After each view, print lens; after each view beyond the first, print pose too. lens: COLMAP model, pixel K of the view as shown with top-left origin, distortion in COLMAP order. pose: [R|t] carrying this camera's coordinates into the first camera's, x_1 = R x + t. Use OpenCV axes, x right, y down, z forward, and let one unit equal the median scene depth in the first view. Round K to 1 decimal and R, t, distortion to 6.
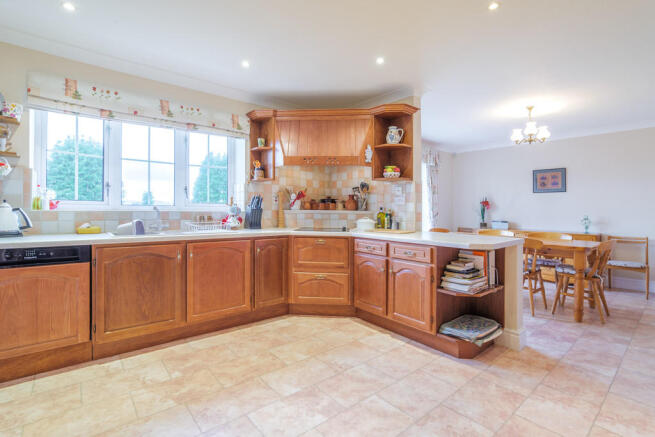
lens RADIAL K [[311.1, 0, 328.8], [0, 311.1, 207.2], [0, 0, 1]] dist [-0.007286, 0.000093]
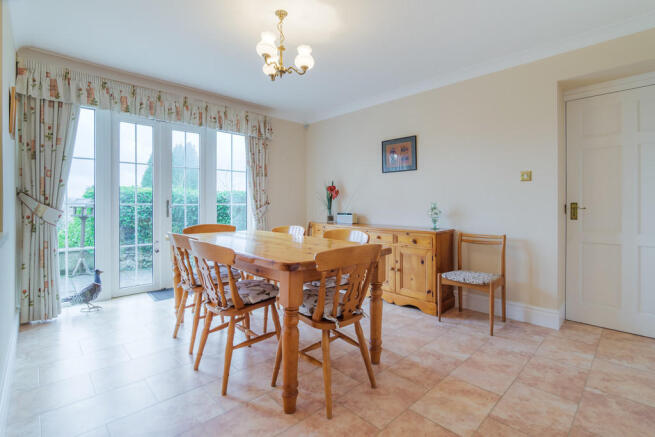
lens RADIAL K [[311.1, 0, 328.8], [0, 311.1, 207.2], [0, 0, 1]] dist [-0.007286, 0.000093]
pose [[0.998464, -0.008652, 0.054730, 0.527233], [0.007973, 0.999889, 0.012612, 0.023768], [-0.054833, -0.012156, 0.998422, 0.311554]]
